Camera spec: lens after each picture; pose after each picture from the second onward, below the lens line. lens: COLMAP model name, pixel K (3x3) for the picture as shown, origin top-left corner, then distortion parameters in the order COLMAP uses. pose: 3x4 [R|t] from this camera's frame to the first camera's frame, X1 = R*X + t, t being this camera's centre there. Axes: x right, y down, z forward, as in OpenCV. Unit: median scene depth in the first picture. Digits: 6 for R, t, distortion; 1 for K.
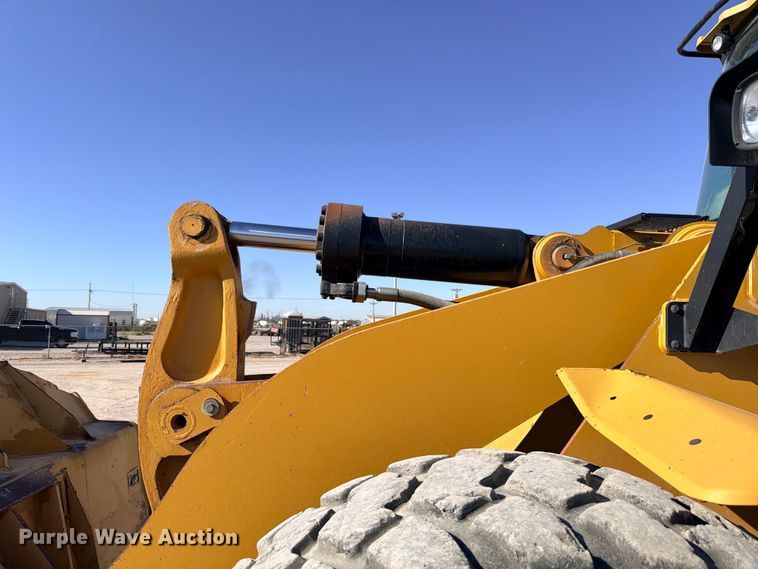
lens RADIAL K [[706.4, 0, 354.4], [0, 706.4, 286.8], [0, 0, 1]] dist [0.013928, -0.011856]
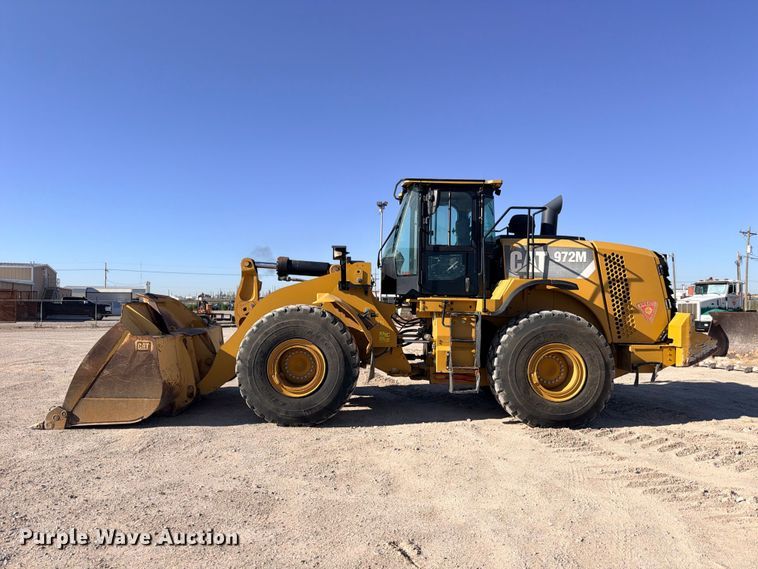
lens RADIAL K [[706.4, 0, 354.4], [0, 706.4, 286.8], [0, 0, 1]] dist [0.013928, -0.011856]
pose [[0.999852, -0.013045, -0.011205, 0.414383], [0.013432, 0.999291, 0.035186, -0.080307], [0.010738, -0.035331, 0.999318, -2.894405]]
